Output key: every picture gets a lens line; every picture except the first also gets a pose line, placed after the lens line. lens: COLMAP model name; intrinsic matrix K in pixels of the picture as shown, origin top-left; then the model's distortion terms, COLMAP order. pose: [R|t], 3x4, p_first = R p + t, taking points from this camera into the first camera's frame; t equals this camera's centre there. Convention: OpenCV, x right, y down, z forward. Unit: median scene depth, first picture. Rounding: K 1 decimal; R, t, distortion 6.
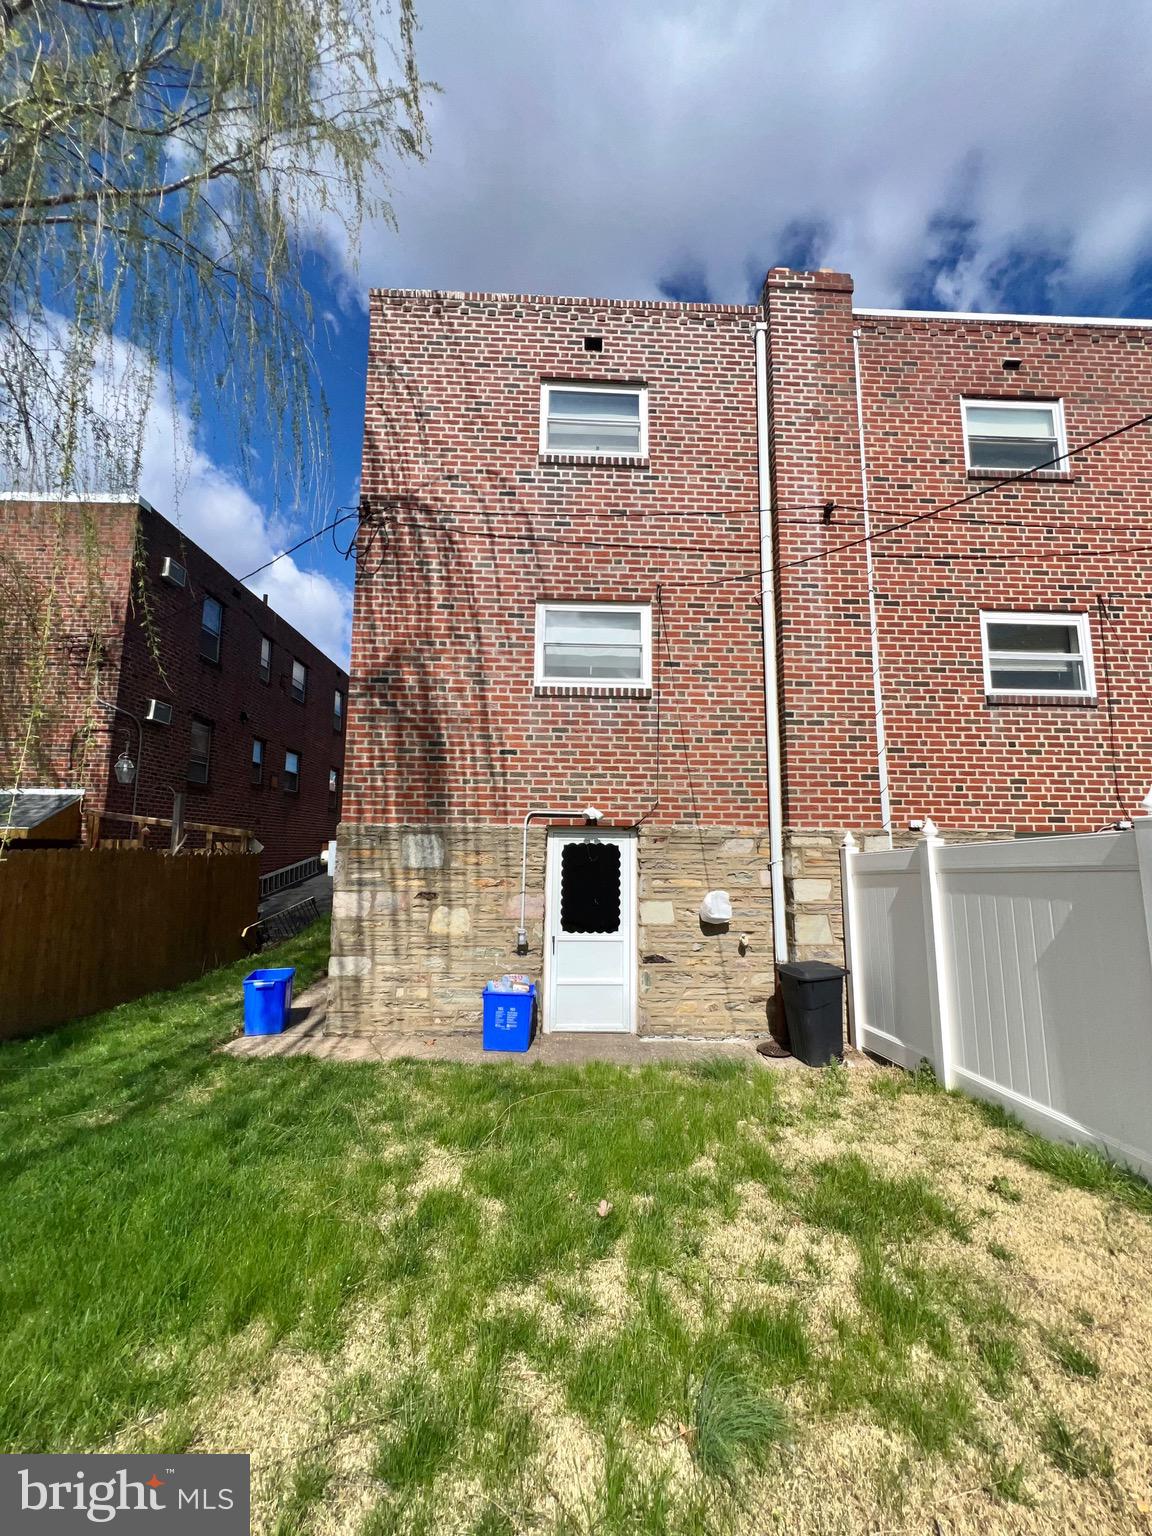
lens RADIAL K [[616.9, 0, 572.9], [0, 616.9, 755.9], [0, 0, 1]] dist [0.000401, 0.000407]
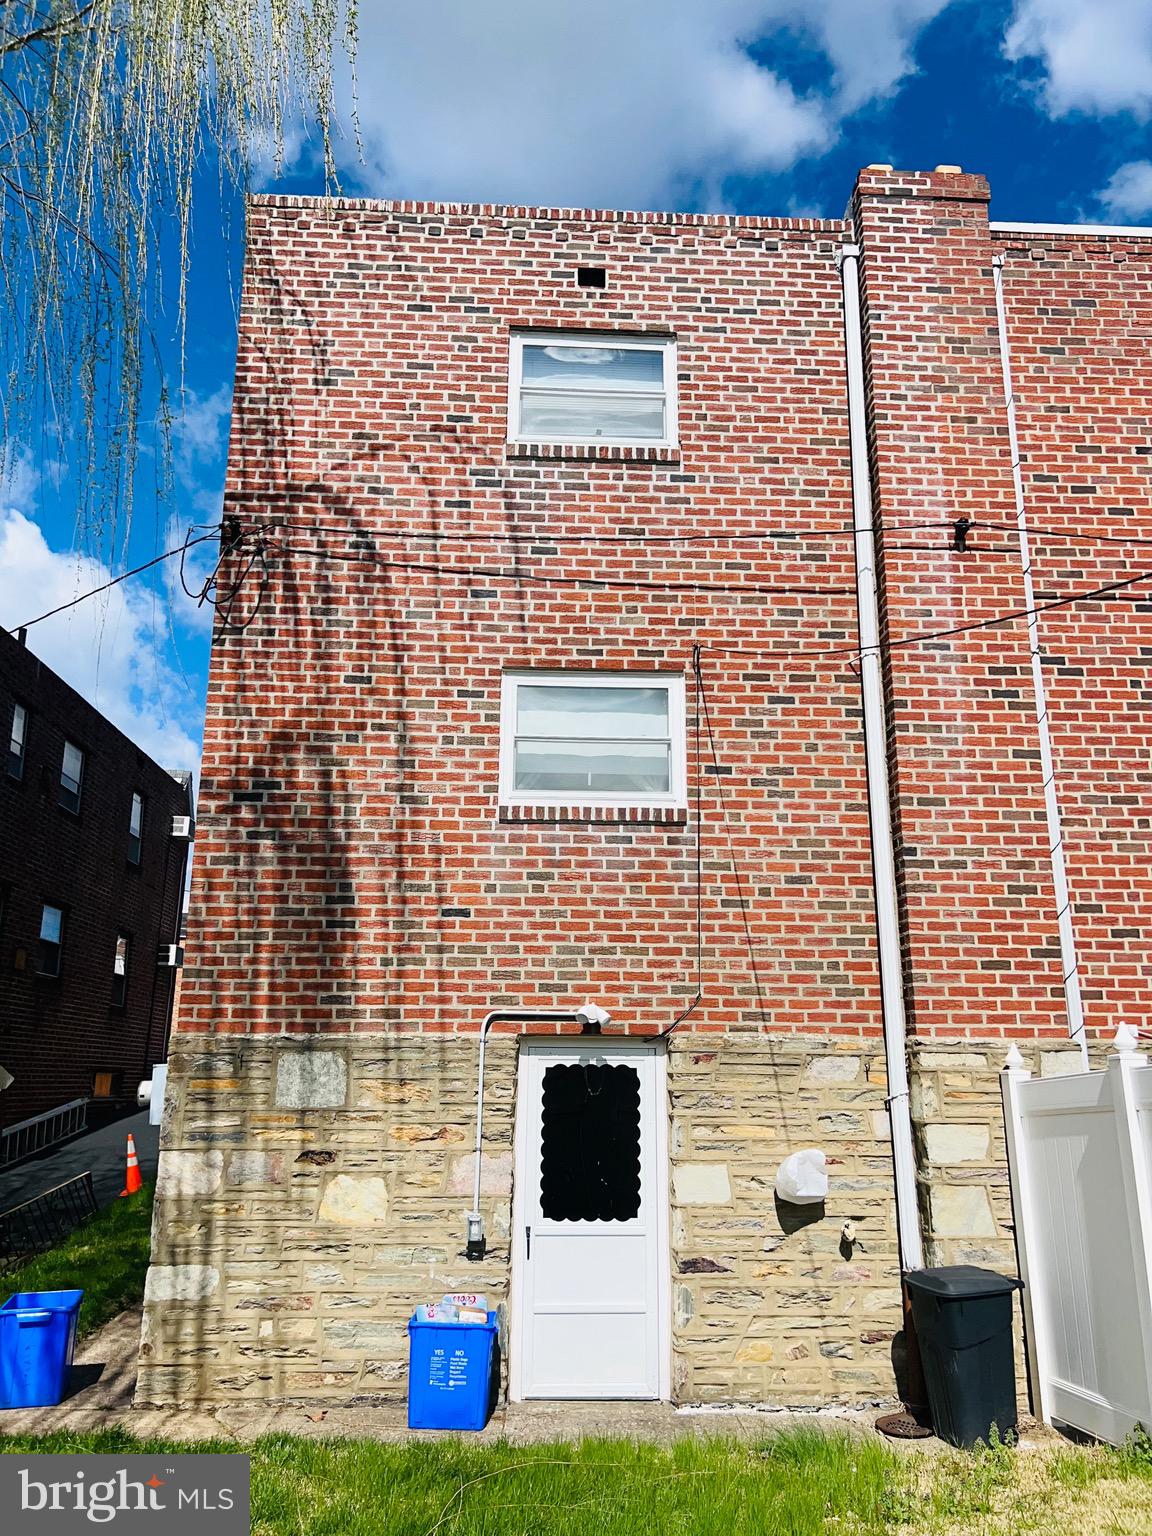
lens RADIAL K [[1162.0, 0, 579.5], [0, 1162.0, 769.9], [0, 0, 1]] dist [0.059277, -0.065849]
pose [[0.999840, -0.000585, 0.017885, -0.001879], [0.002572, 0.993783, -0.111304, -0.017869], [-0.017709, 0.111332, 0.993625, -0.165127]]
